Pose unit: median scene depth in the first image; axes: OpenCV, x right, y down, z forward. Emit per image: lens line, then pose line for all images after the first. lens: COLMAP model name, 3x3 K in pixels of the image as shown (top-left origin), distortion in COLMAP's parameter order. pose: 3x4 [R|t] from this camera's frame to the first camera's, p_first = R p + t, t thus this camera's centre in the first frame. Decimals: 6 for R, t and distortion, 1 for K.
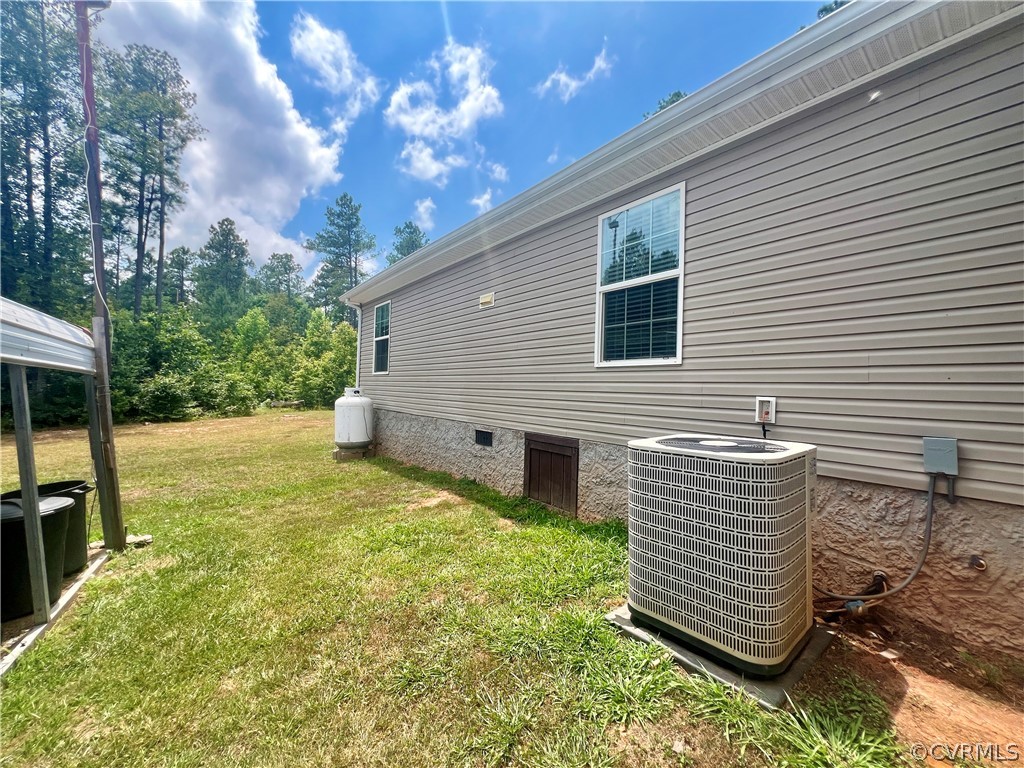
lens RADIAL K [[413.3, 0, 511.4], [0, 413.3, 379.4], [0, 0, 1]] dist [-0.013127, 0.007981]
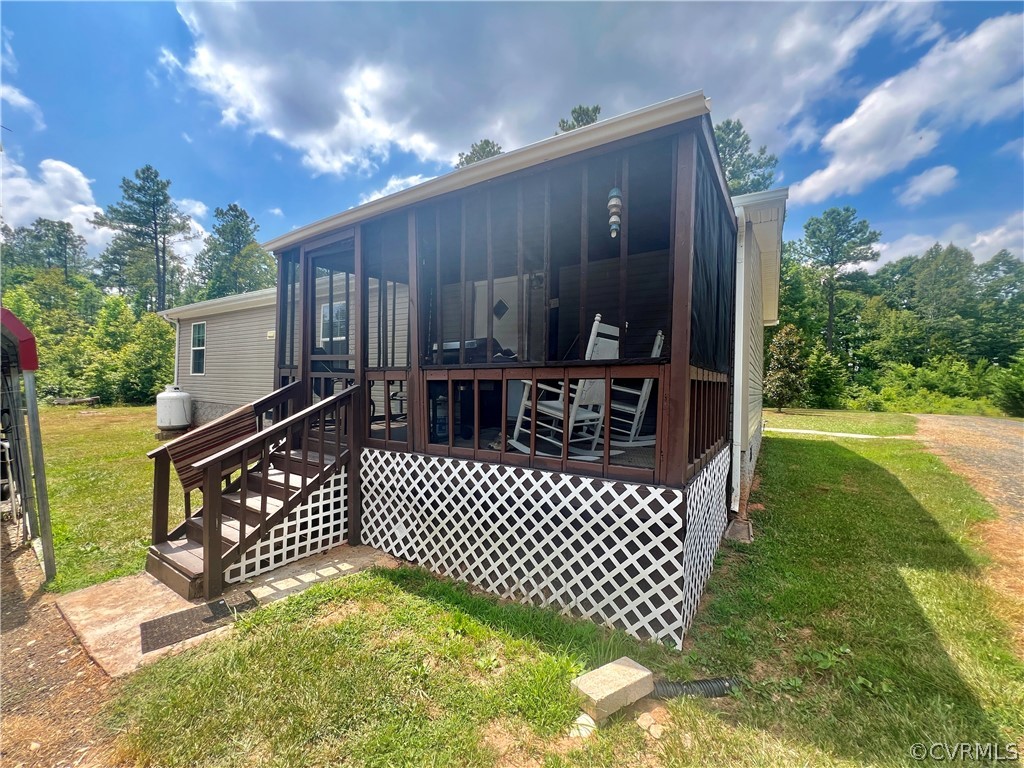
lens RADIAL K [[410.0, 0, 513.3], [0, 410.0, 384.4], [0, 0, 1]] dist [-0.001548, 0.000263]
pose [[0.940358, -0.002729, 0.340176, 0.046251], [-0.006509, 0.999640, 0.026013, -0.005524], [-0.340124, -0.026676, 0.940002, -0.142802]]
